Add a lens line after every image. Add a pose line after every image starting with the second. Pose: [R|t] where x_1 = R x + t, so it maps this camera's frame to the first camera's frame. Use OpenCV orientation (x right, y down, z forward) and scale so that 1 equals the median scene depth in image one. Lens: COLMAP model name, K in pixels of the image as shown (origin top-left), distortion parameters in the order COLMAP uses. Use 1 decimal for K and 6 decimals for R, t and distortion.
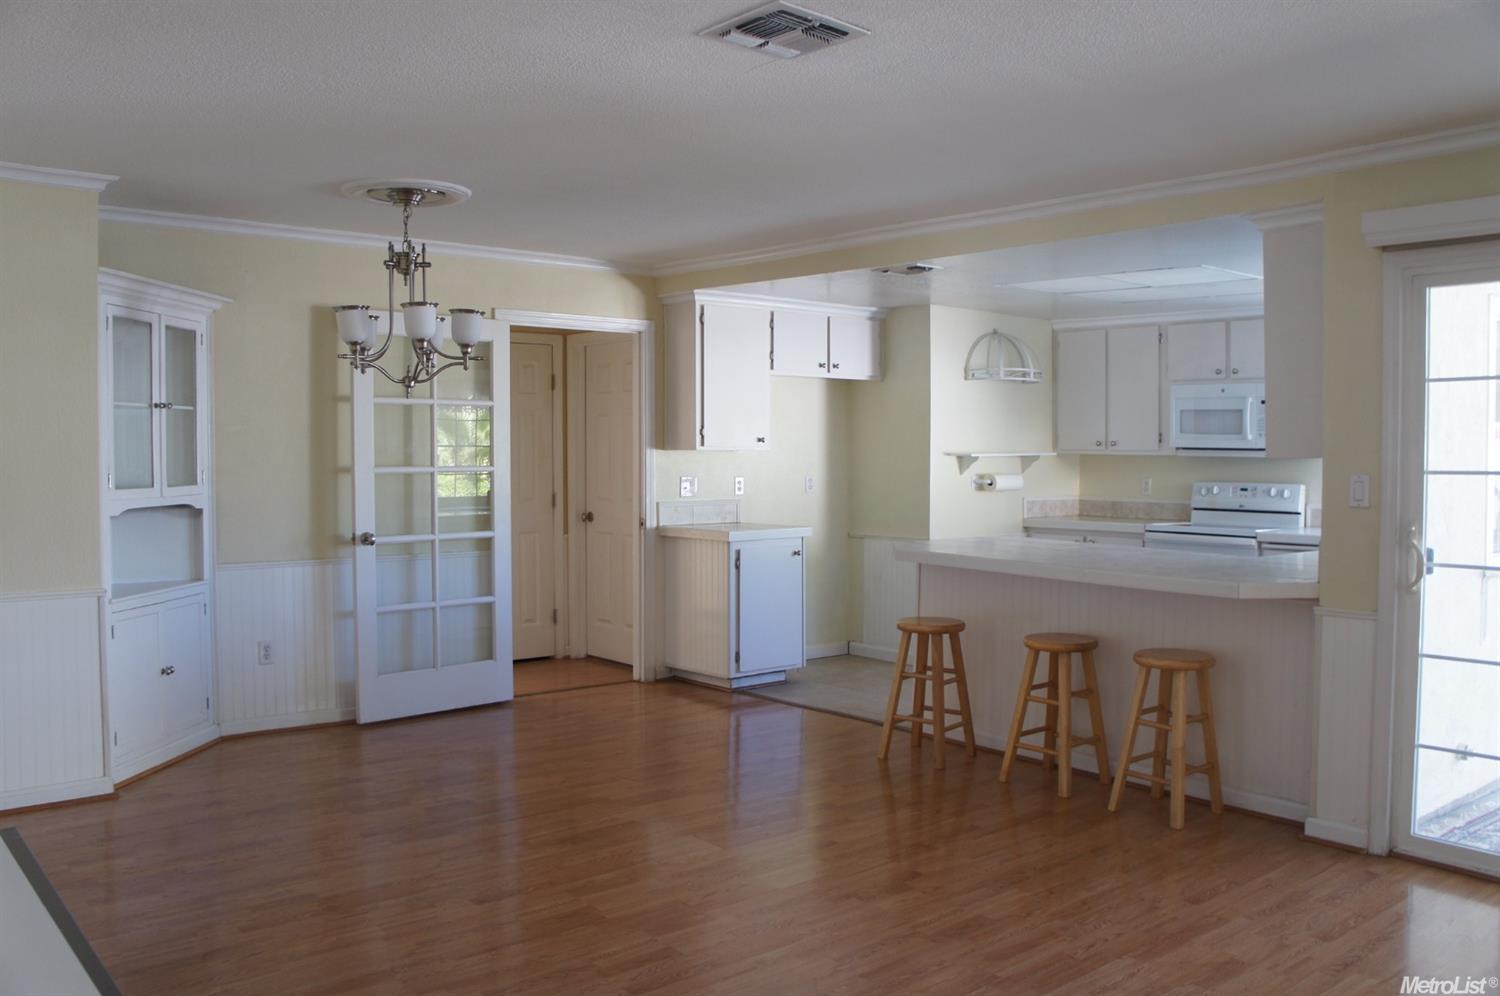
lens RADIAL K [[1229.1, 0, 750.7], [0, 1229.1, 492.5], [0, 0, 1]] dist [-0.122914, 0.070894]
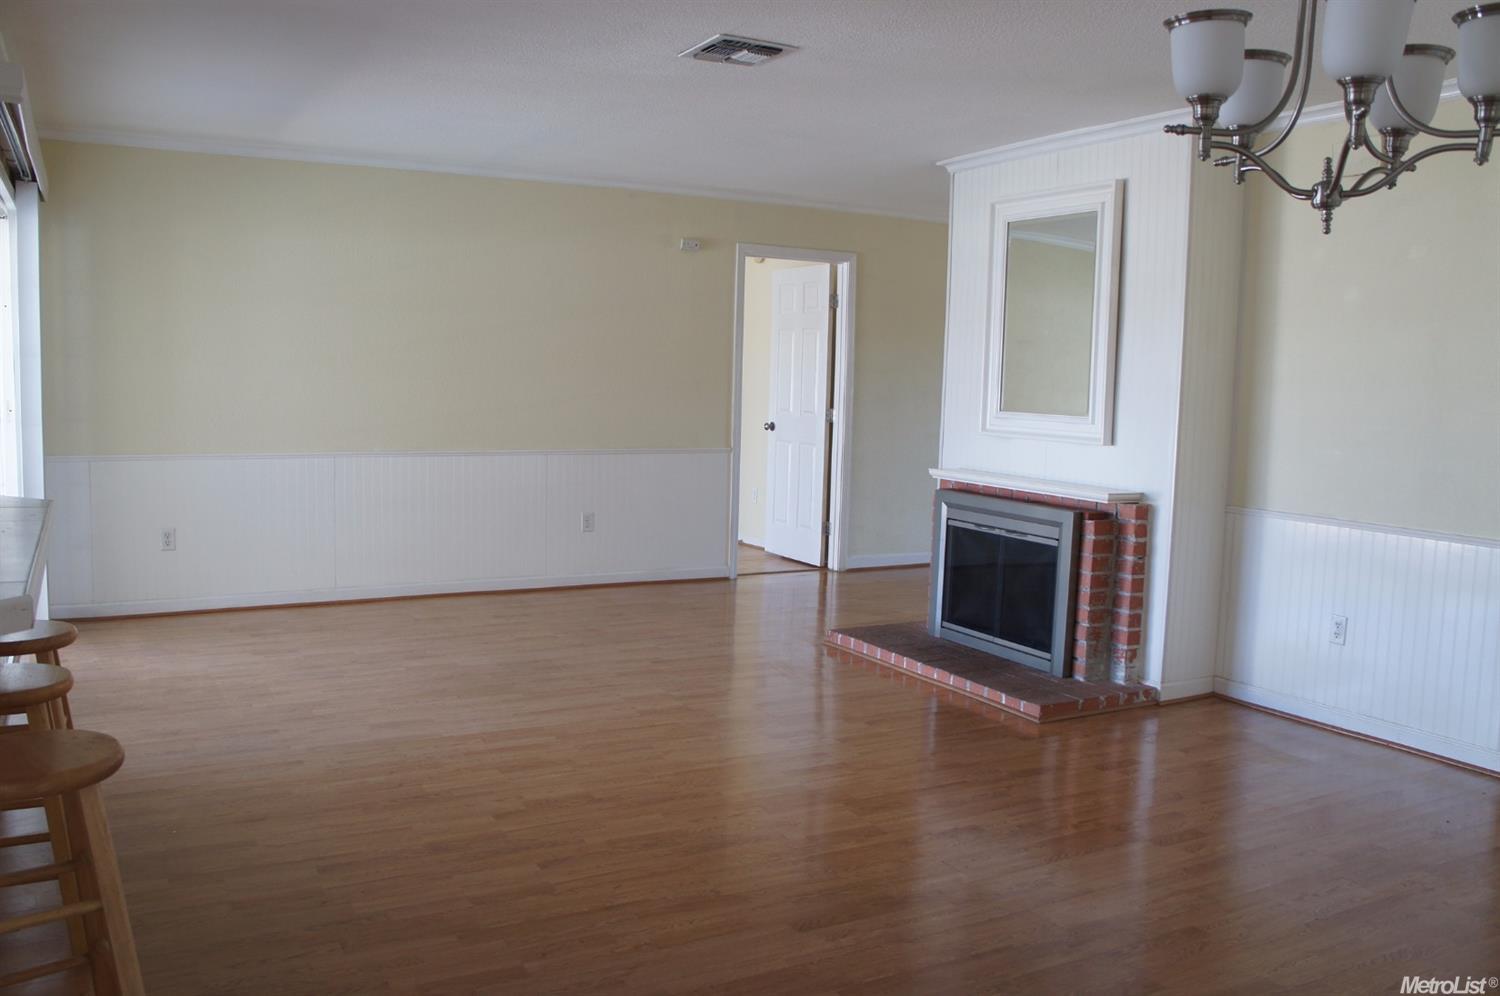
lens RADIAL K [[1229.1, 0, 749.0], [0, 1229.1, 497.7], [0, 0, 1]] dist [-0.122914, 0.070894]
pose [[-0.979778, -0.053023, 0.192937, -0.104070], [-0.023663, 0.988188, 0.151409, -0.030942], [-0.198686, 0.143782, -0.969459, 0.907116]]
